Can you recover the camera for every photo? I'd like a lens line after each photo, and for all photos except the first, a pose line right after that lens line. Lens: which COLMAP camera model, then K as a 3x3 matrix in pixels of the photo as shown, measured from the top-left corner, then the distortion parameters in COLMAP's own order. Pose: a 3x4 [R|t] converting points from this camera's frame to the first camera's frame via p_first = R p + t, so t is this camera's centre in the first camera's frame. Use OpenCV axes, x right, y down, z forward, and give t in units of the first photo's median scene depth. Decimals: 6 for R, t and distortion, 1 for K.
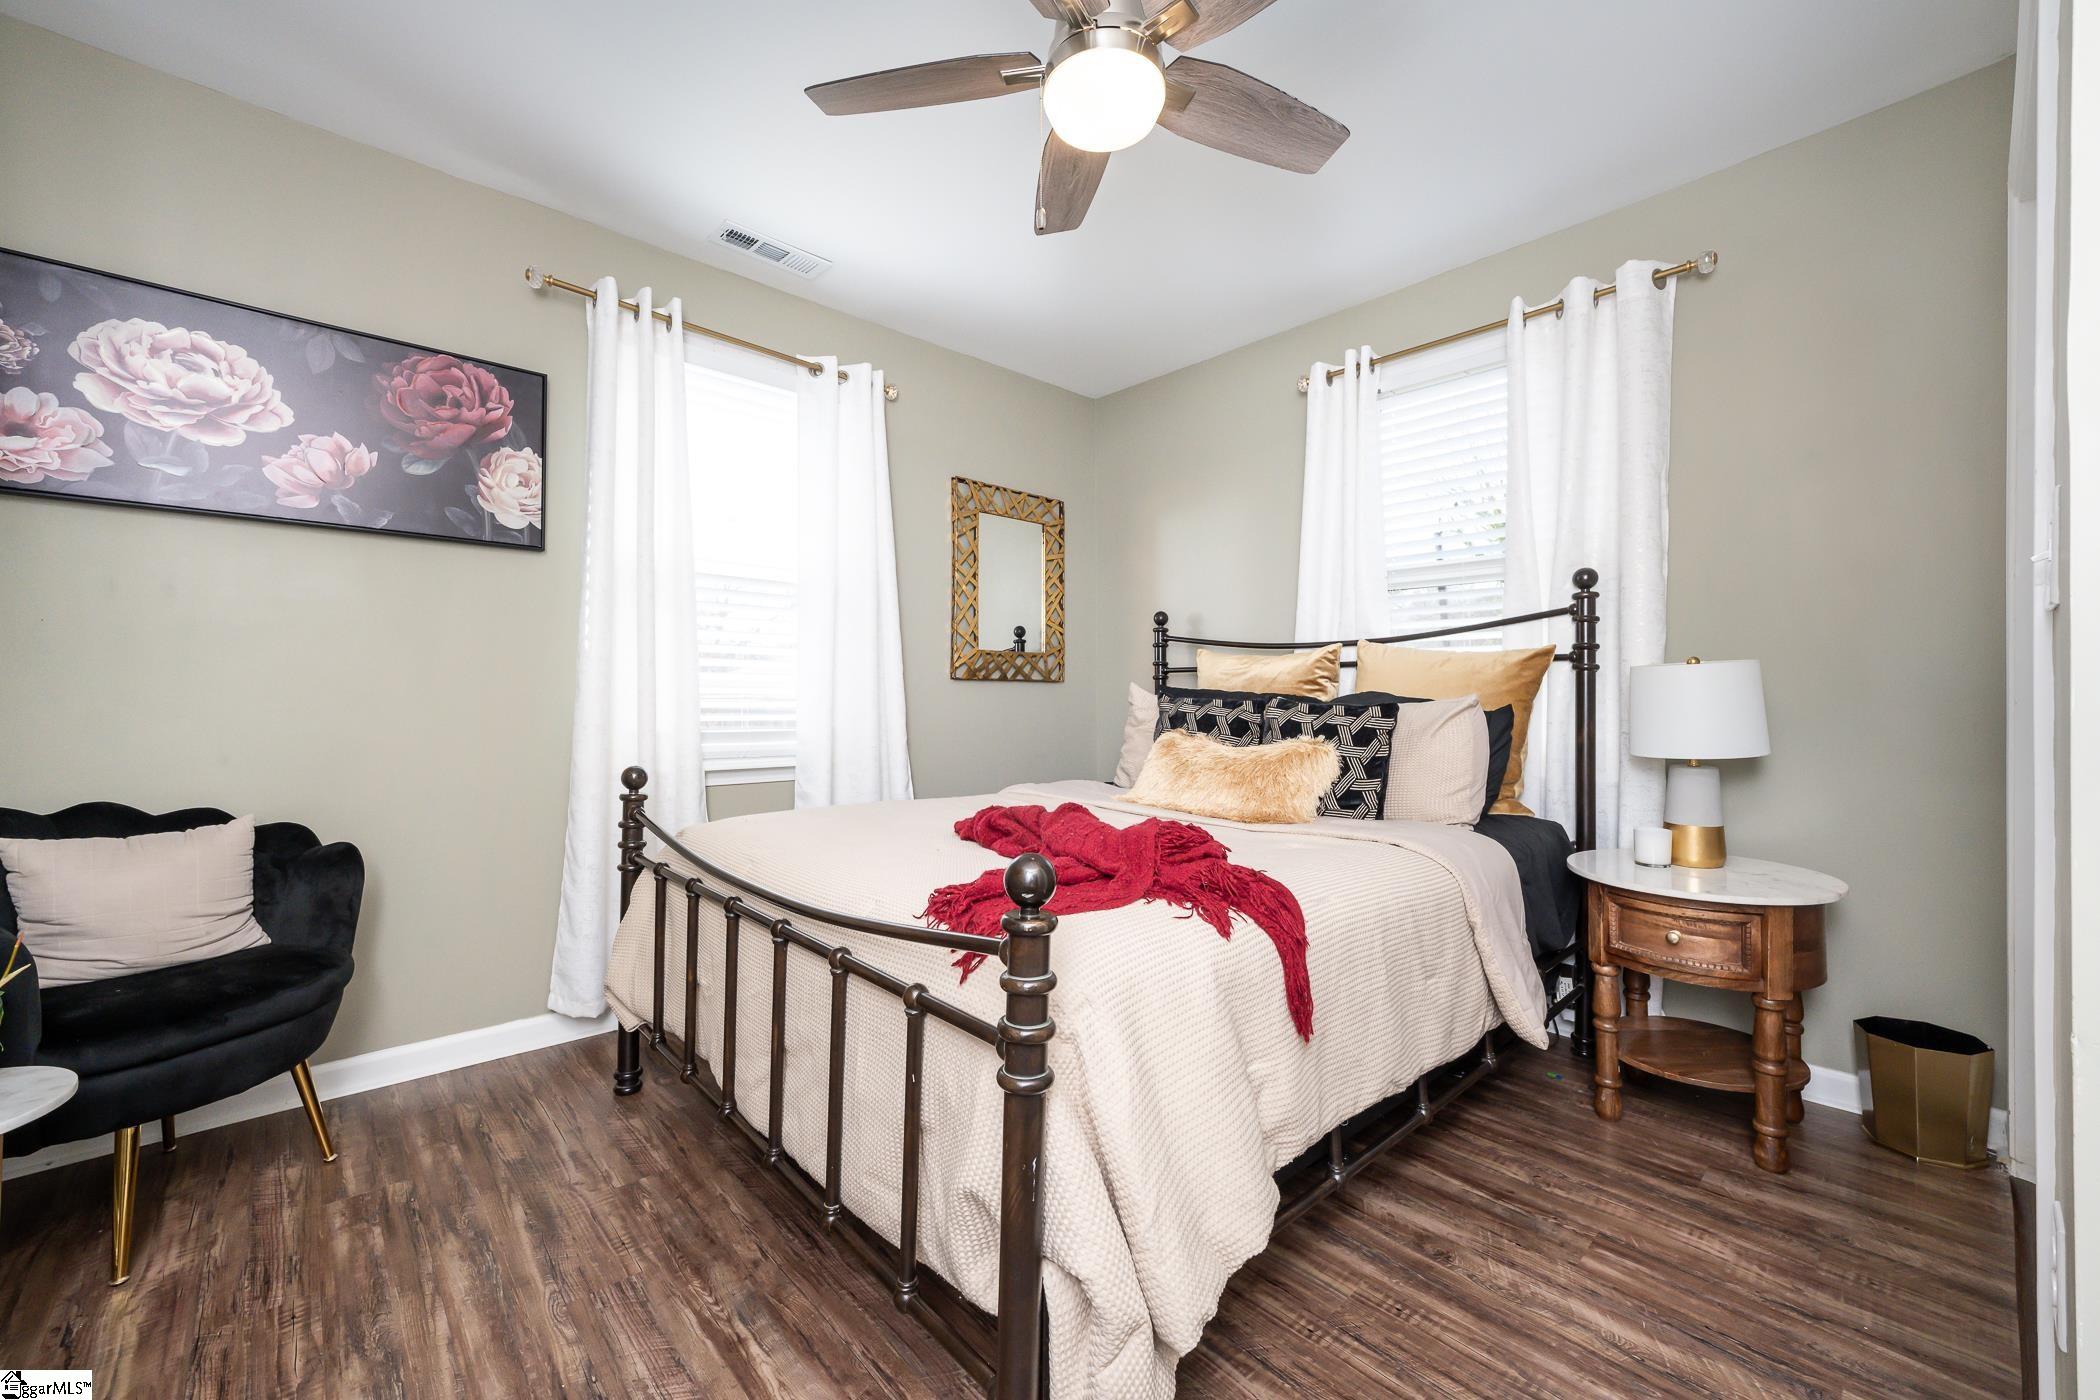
lens RADIAL K [[846.4, 0, 1050.0], [0, 846.4, 700.0], [0, 0, 1]] dist [-0.000104, -0.000033]
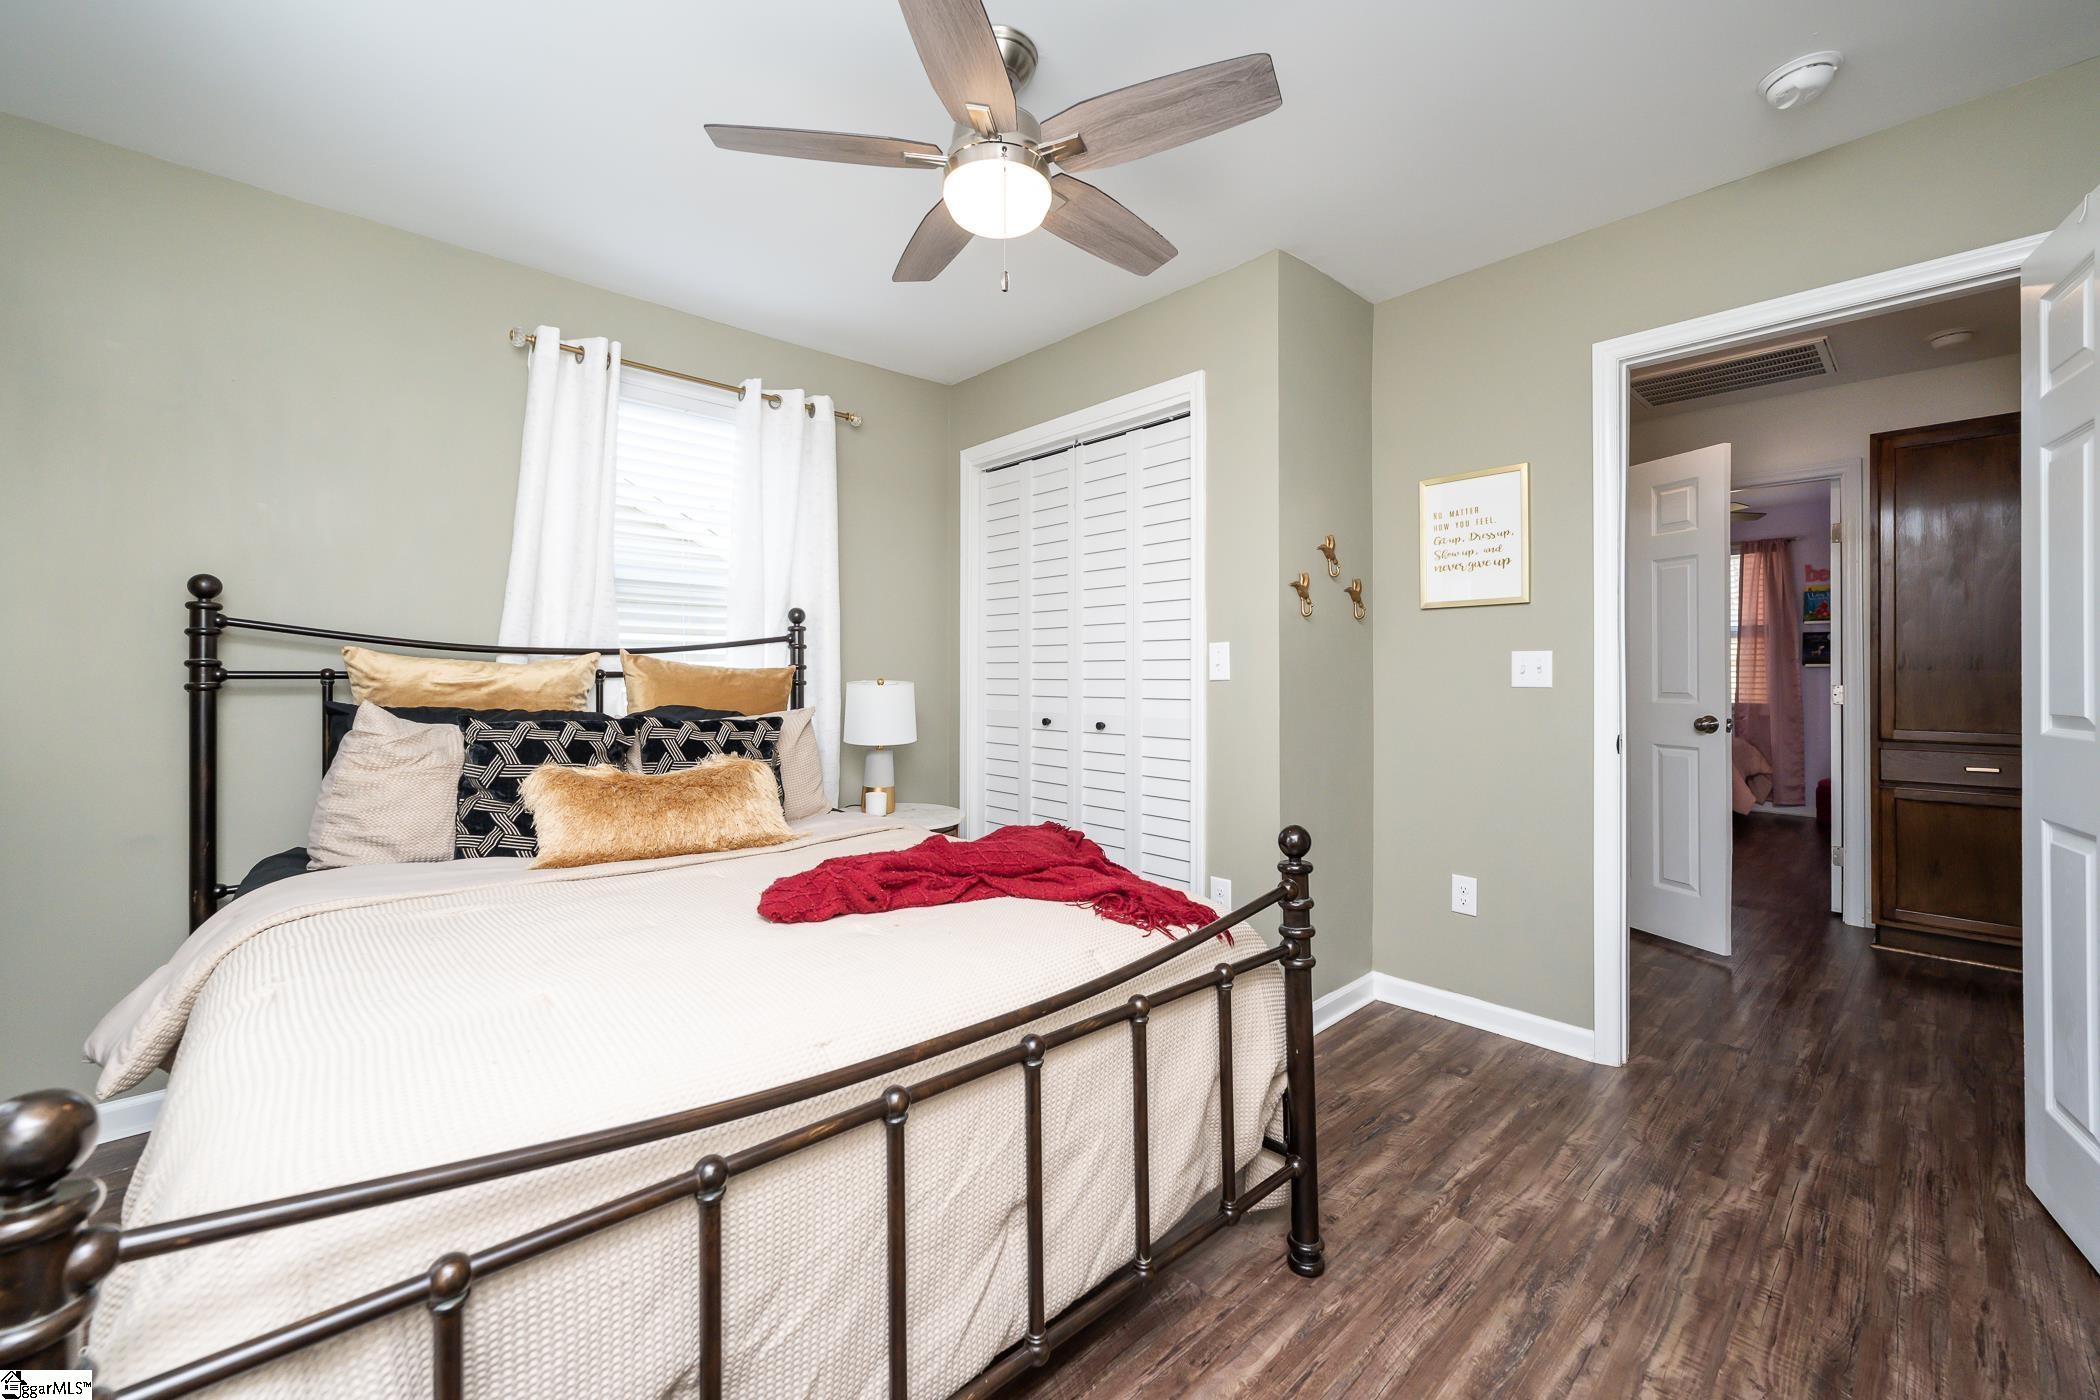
lens RADIAL K [[848.0, 0, 1042.9], [0, 848.0, 684.1], [0, 0, 1]] dist [-0.000295, -0.000078]
pose [[0.002738, -0.002987, 0.999992, -0.680481], [0.007987, 0.999964, 0.002965, -0.037887], [-0.999964, 0.007979, 0.002762, 0.610894]]
